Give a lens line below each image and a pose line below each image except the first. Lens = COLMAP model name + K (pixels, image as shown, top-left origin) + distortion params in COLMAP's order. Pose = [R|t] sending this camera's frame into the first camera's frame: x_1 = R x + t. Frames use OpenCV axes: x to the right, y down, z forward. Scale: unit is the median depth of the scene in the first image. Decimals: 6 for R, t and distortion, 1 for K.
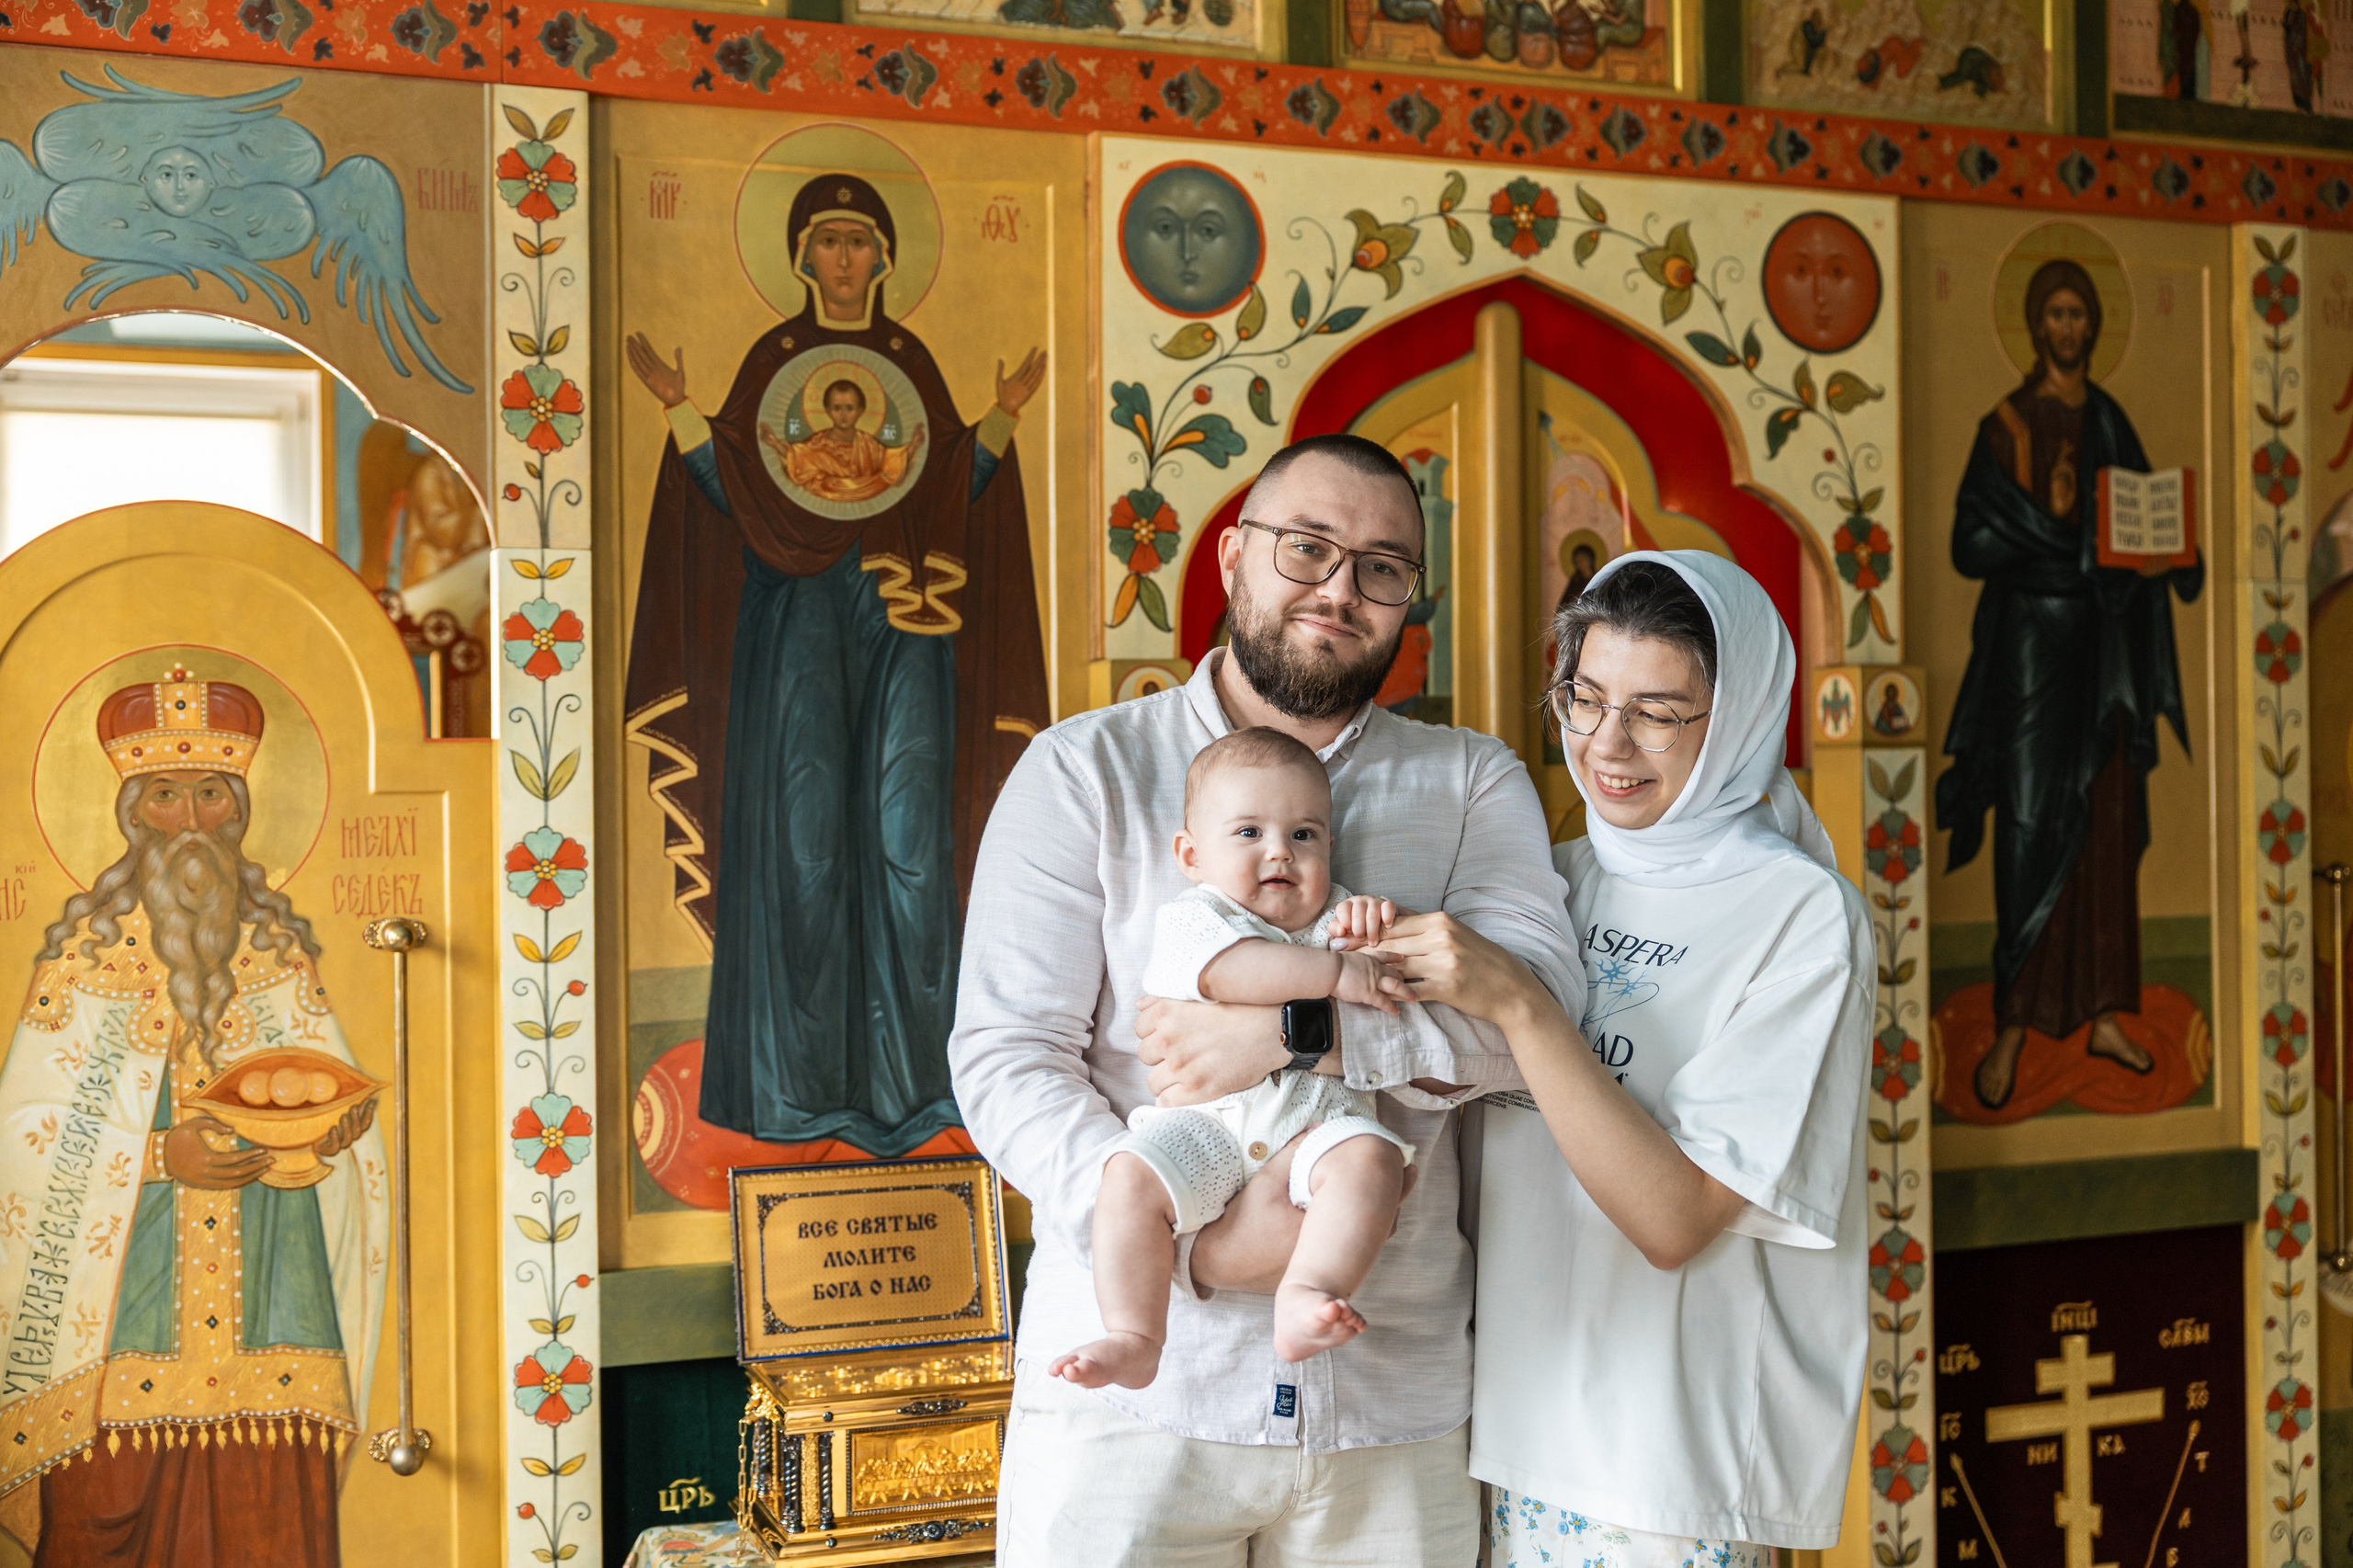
lens RADIAL K [[2698.4, 0, 1181.3], [0, 2698.4, 779.7], [0, 0, 1]] dist [-0.006322, 0.033139]
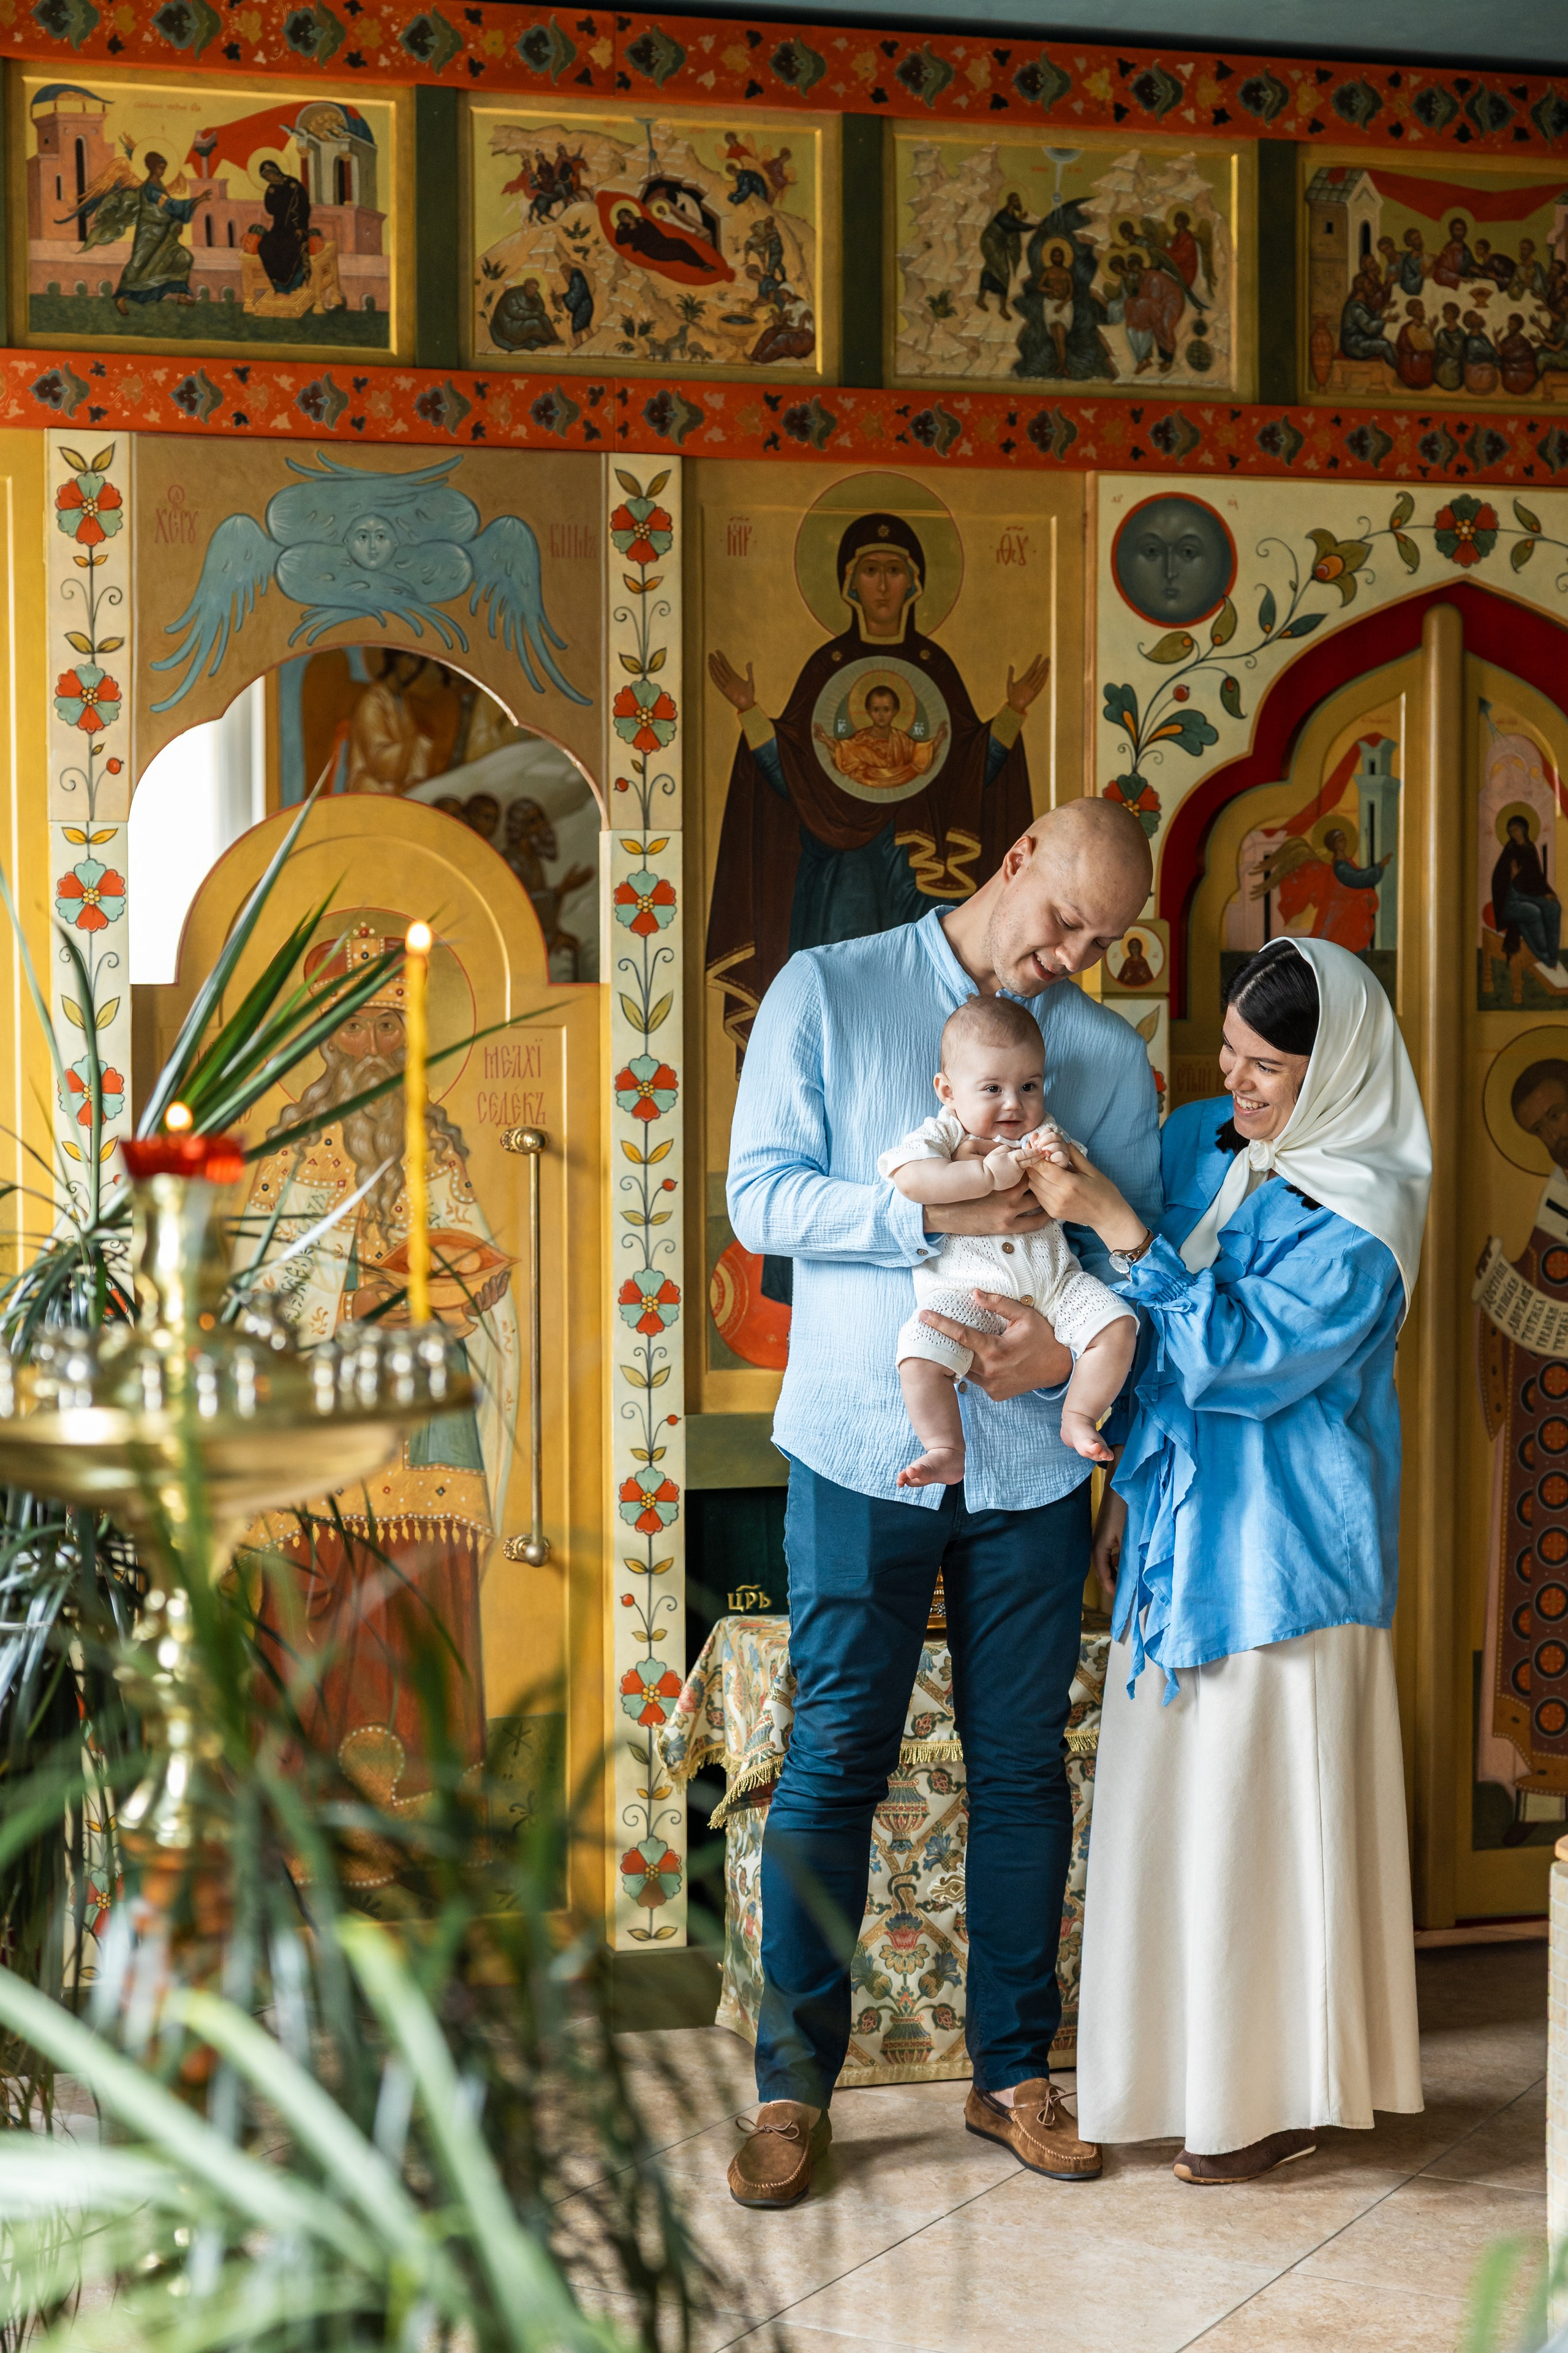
lens RADIAL K [[3845.0, 0, 776.4], [0, 3845.0, 1241.2], [0, 0, 1]] dist [0.023429, -0.005751]
pose [[0.995803, 0.012271, -0.090694, -0.012777], [-0.007354, 0.998495, 0.054347, 0.005889], [0.091225, -0.053452, 0.994395, -0.696283]]
